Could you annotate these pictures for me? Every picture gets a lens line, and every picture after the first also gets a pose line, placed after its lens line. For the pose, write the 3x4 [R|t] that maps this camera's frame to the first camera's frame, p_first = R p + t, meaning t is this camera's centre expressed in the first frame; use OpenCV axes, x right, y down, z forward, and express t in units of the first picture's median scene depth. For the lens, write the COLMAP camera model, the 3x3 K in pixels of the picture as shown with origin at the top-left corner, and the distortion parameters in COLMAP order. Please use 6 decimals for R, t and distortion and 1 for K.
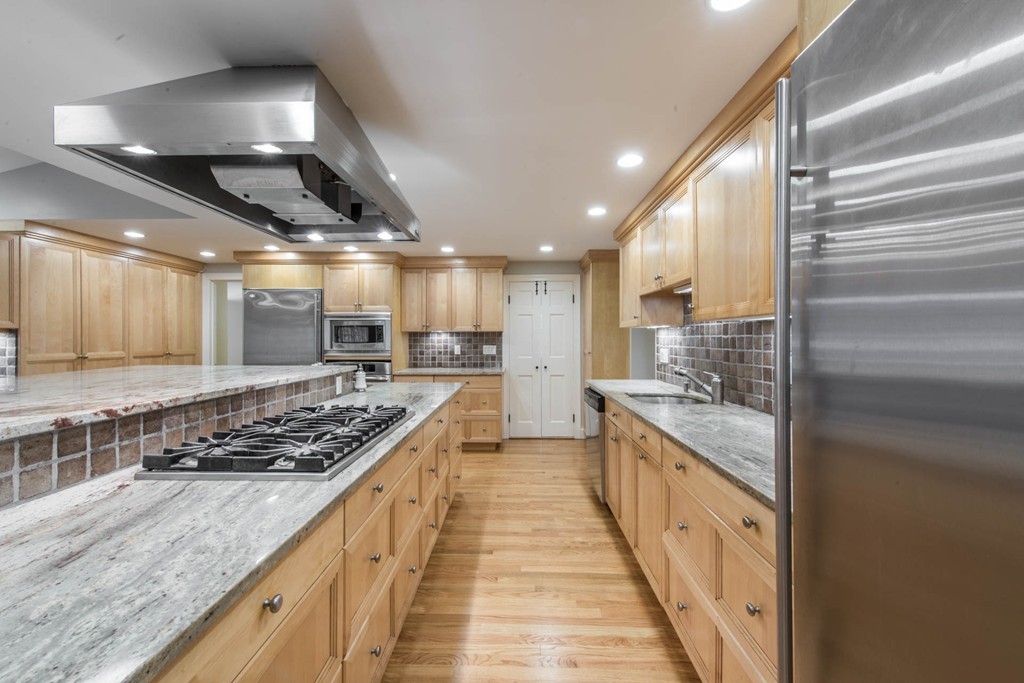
lens RADIAL K [[398.2, 0, 509.4], [0, 398.2, 338.6], [0, 0, 1]] dist [0.003909, 0.000007]
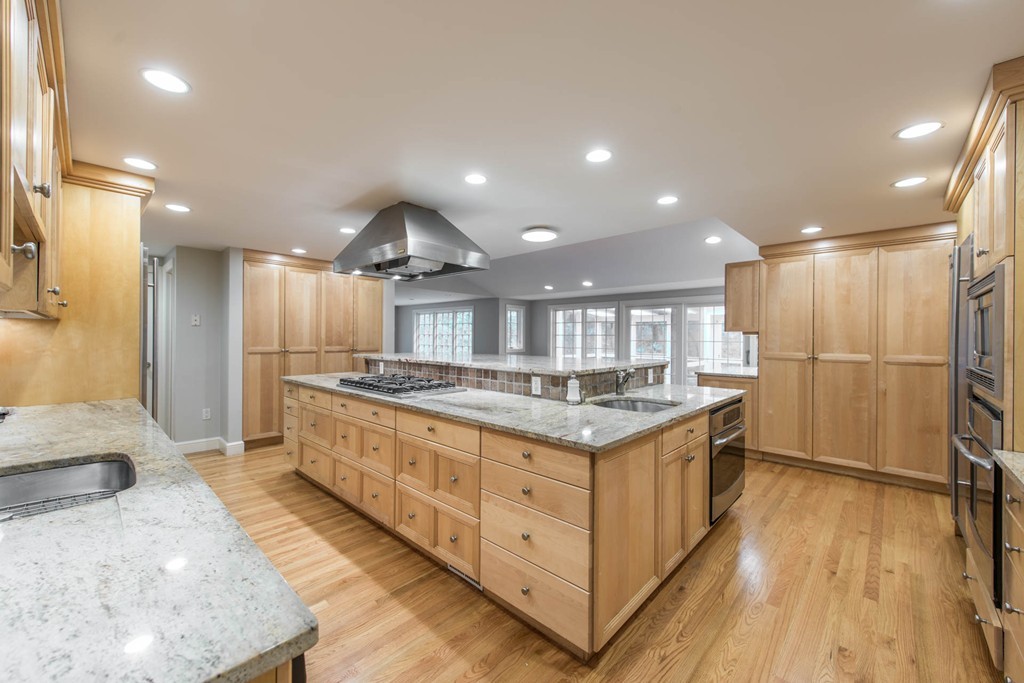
lens RADIAL K [[398.2, 0, 504.5], [0, 398.2, 337.9], [0, 0, 1]] dist [0.003909, 0.000007]
pose [[-0.674469, -0.001361, -0.738301, 0.276287], [-0.007382, 0.999961, 0.004900, -0.003999], [0.738266, 0.008755, -0.674453, 1.260203]]
